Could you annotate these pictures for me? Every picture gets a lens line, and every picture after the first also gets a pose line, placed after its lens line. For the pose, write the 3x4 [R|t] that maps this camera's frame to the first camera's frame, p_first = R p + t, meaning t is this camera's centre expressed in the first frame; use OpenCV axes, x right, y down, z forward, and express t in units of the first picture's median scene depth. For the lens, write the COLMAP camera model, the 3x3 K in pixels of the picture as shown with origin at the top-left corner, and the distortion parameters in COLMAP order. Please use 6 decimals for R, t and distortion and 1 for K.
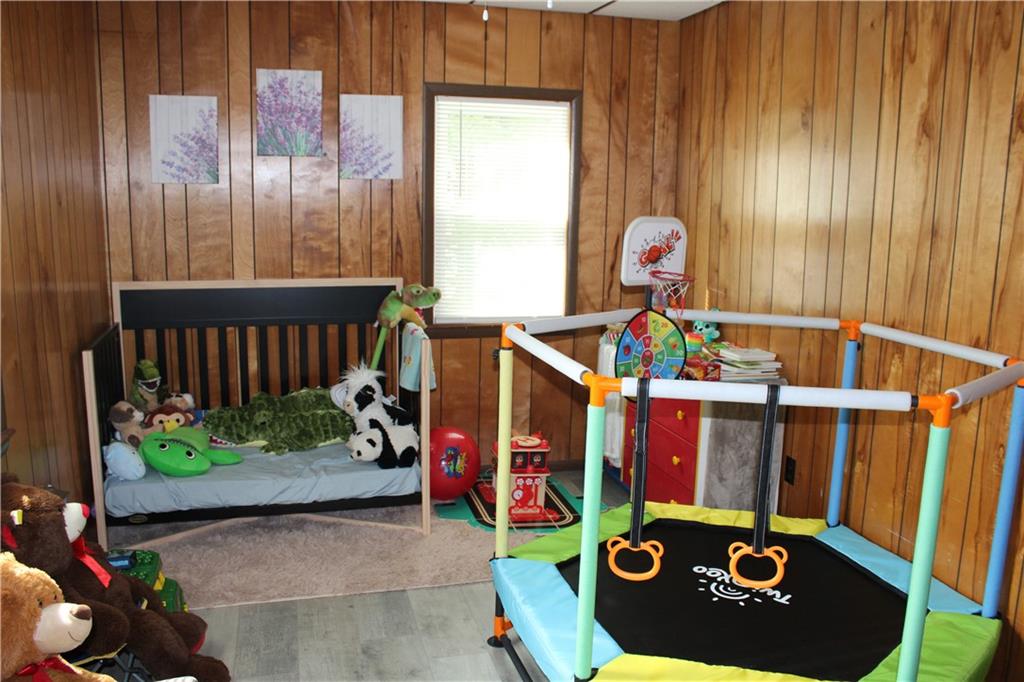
lens RADIAL K [[862.6, 0, 515.7], [0, 862.6, 342.9], [0, 0, 1]] dist [-0.147324, 0.127048]
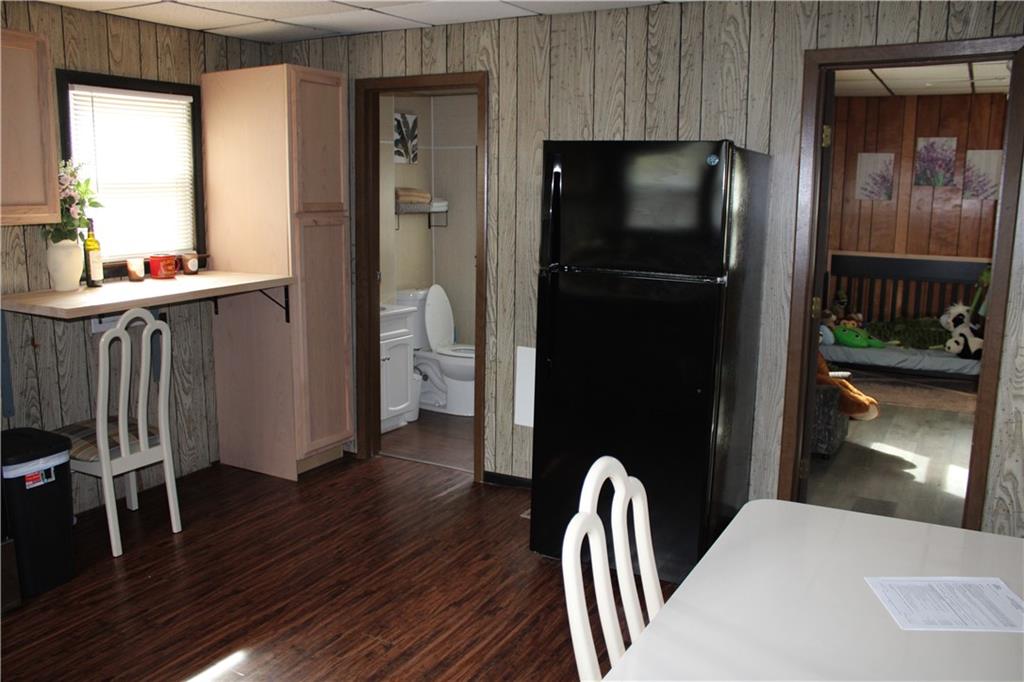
lens RADIAL K [[862.6, 0, 509.7], [0, 862.6, 344.9], [0, 0, 1]] dist [-0.147324, 0.127048]
pose [[0.714382, 0.110530, -0.690971, 0.351148], [-0.126689, 0.991558, 0.027632, 0.177812], [0.688192, 0.067798, 0.722354, -0.865679]]
